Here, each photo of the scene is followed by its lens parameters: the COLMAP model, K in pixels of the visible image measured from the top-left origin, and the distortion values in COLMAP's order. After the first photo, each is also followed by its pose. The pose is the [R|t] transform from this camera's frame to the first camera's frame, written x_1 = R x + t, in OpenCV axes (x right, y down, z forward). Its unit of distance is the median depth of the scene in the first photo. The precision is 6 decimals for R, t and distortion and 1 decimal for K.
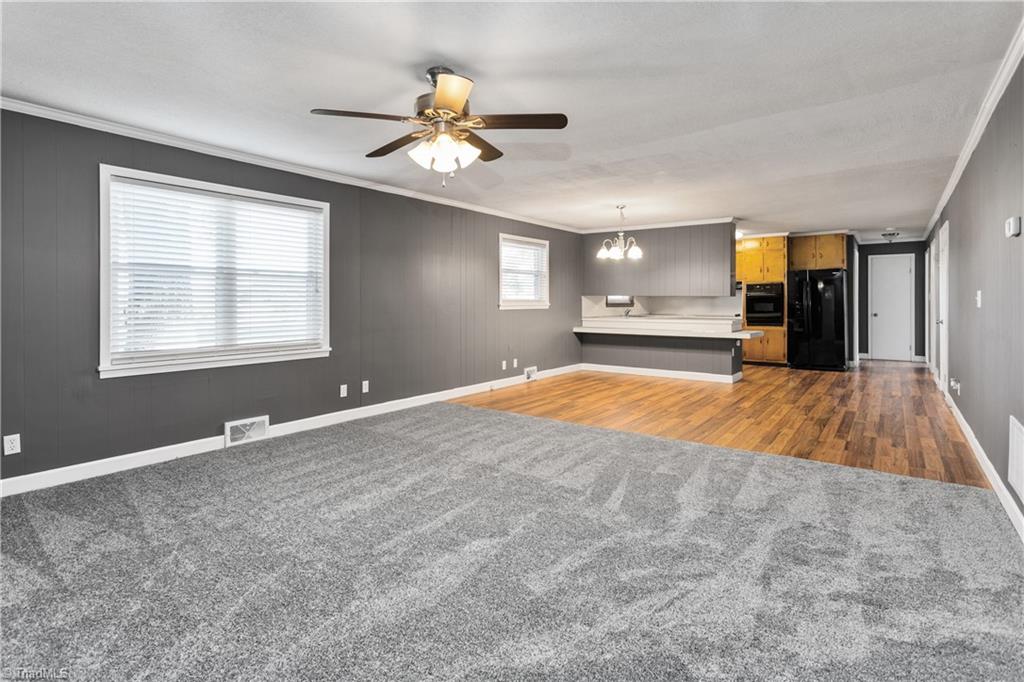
lens RADIAL K [[494.4, 0, 512.5], [0, 494.4, 304.0], [0, 0, 1]] dist [0.001856, 0.002470]
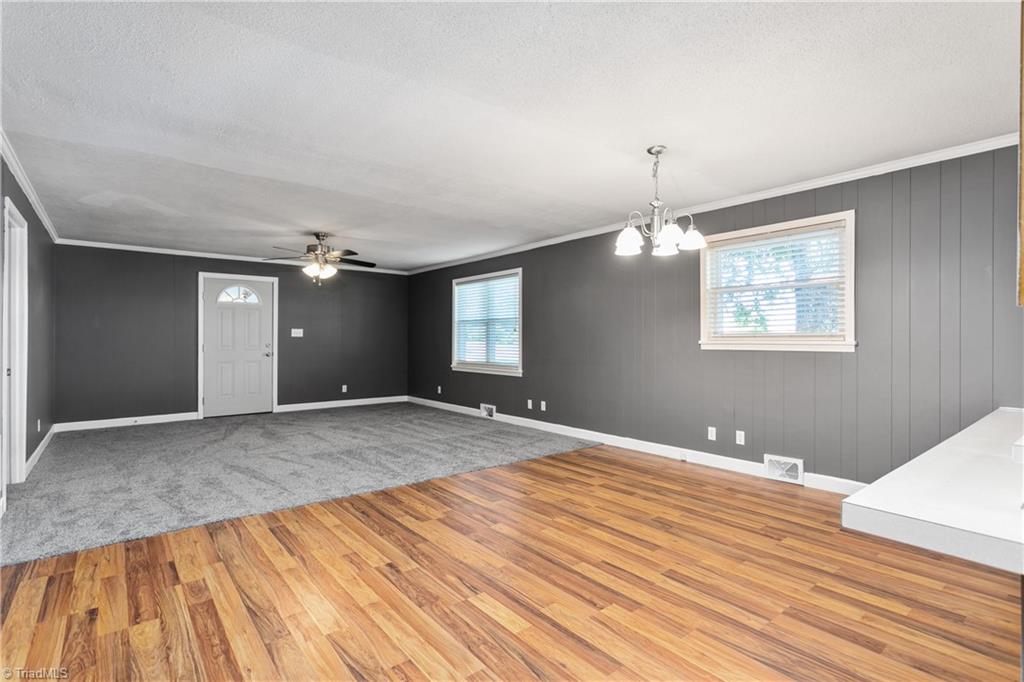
lens RADIAL K [[494.4, 0, 521.5], [0, 494.4, 333.7], [0, 0, 1]] dist [0.001856, 0.002470]
pose [[-0.220874, -0.006321, -0.975282, 1.011130], [0.000494, 0.999978, -0.006593, -0.006714], [0.975302, -0.001938, -0.220866, 1.331240]]
